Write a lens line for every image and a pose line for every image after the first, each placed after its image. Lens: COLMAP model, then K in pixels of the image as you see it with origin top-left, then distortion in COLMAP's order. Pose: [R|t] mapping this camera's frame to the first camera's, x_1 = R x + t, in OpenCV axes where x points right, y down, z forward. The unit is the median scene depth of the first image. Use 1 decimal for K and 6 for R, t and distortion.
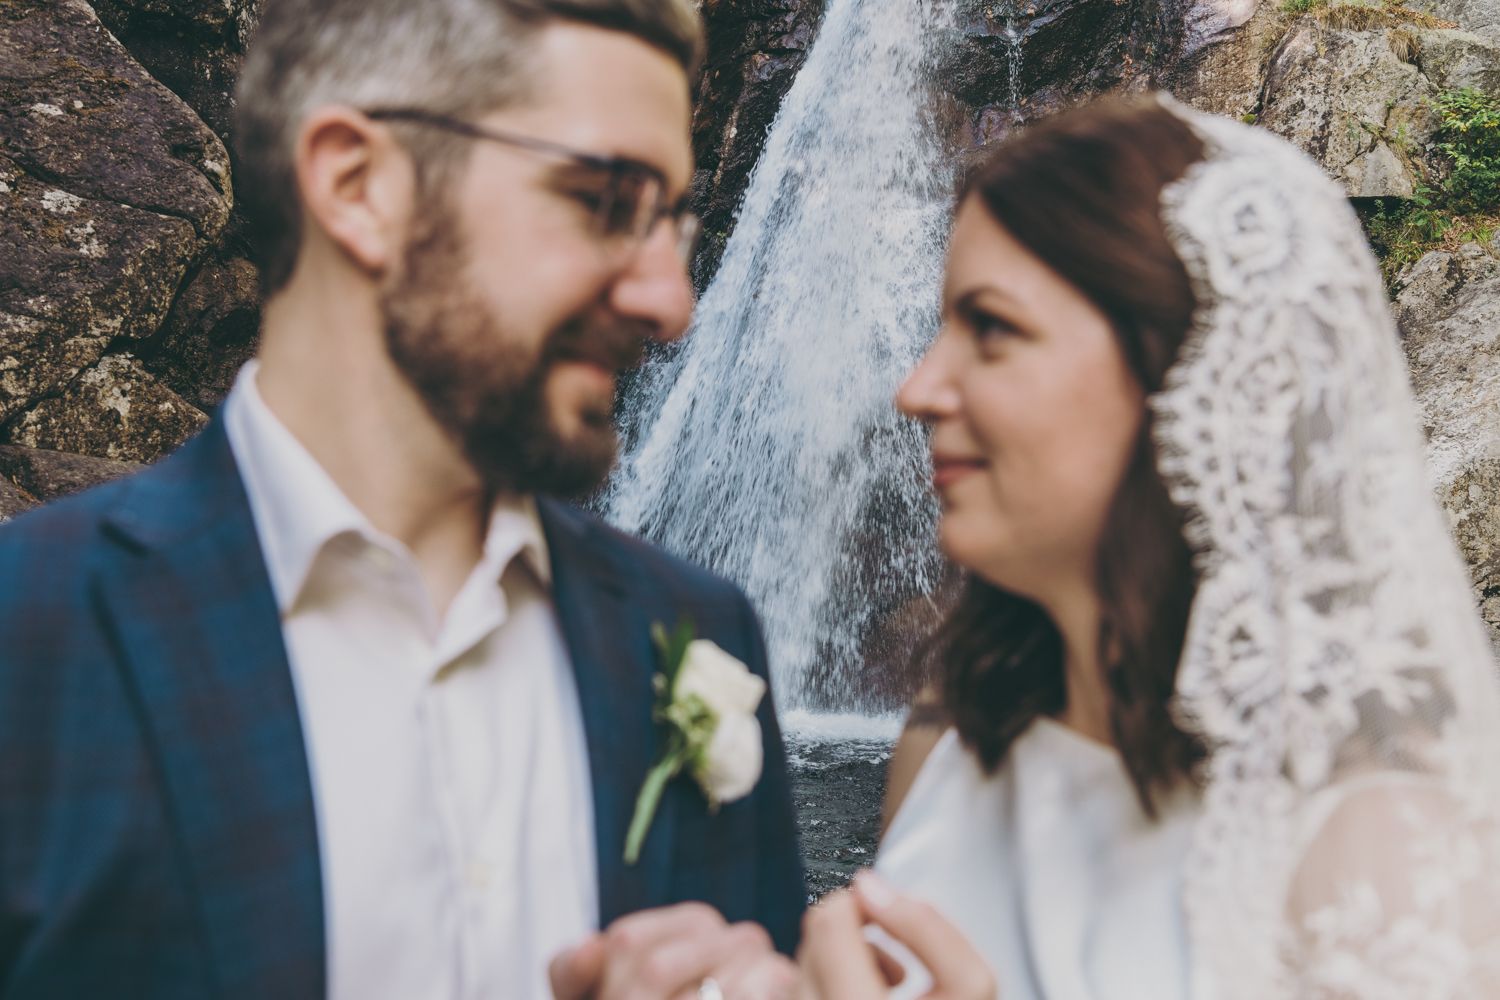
lens RADIAL K [[1879.5, 0, 738.4], [0, 1879.5, 511.2], [0, 0, 1]] dist [-0.014451, 0.000000]
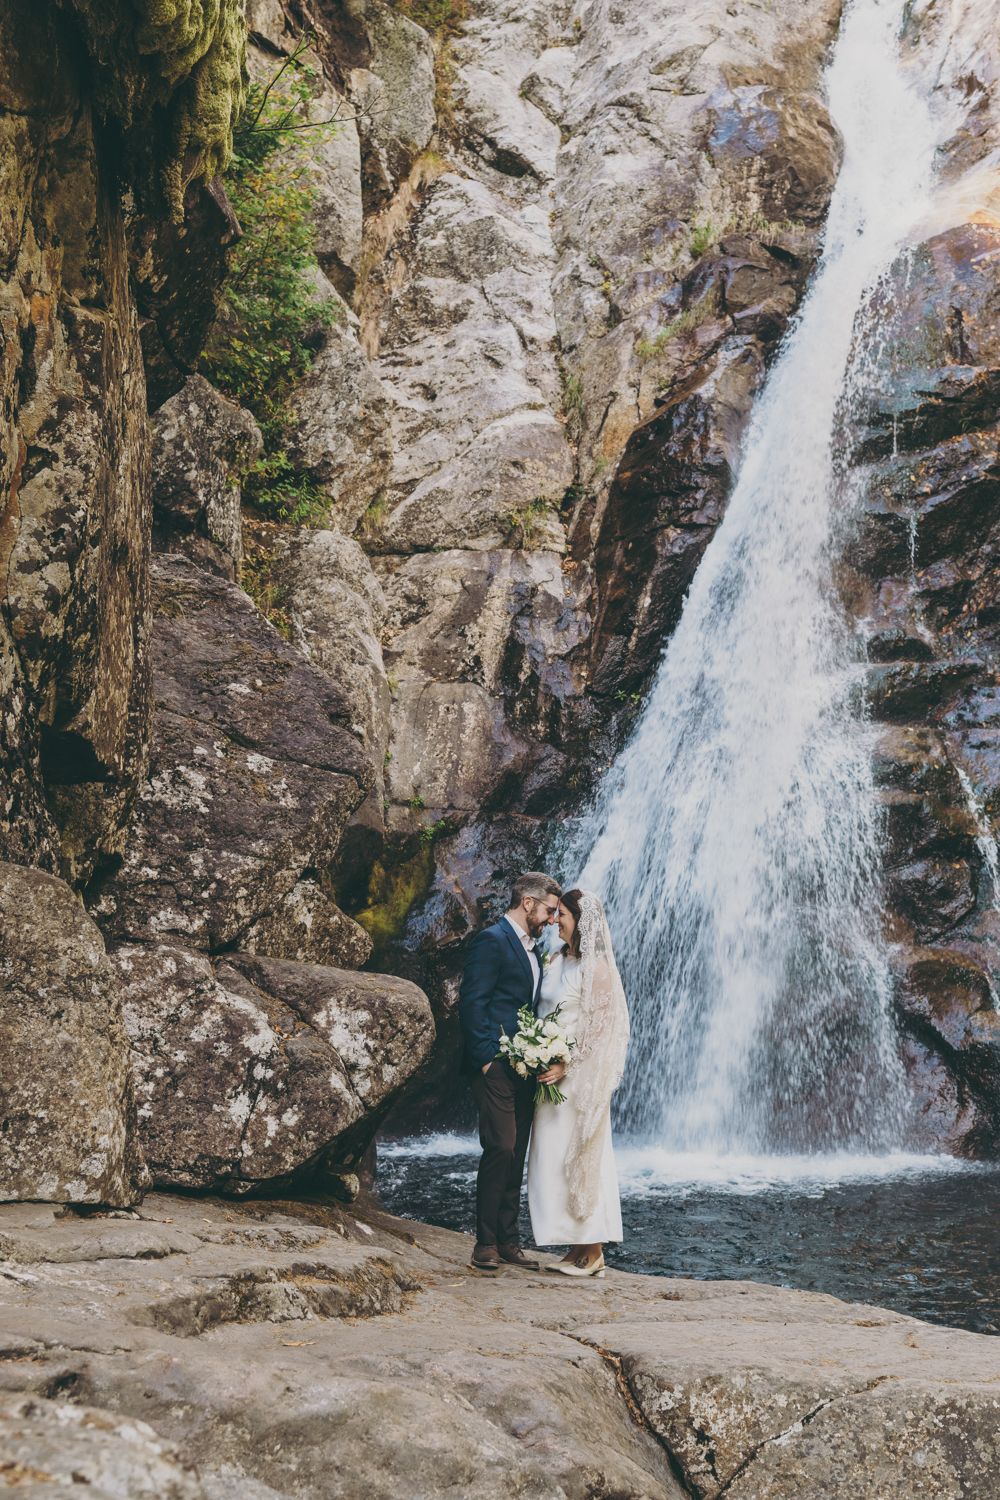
lens RADIAL K [[2018.4, 0, 531.5], [0, 2018.4, 758.1], [0, 0, 1]] dist [0.011271, 0.000000]
pose [[0.999814, 0.006920, -0.018005, -0.127063], [-0.008407, 0.996440, -0.083884, -0.045007], [0.017360, 0.084020, 0.996313, -0.361955]]
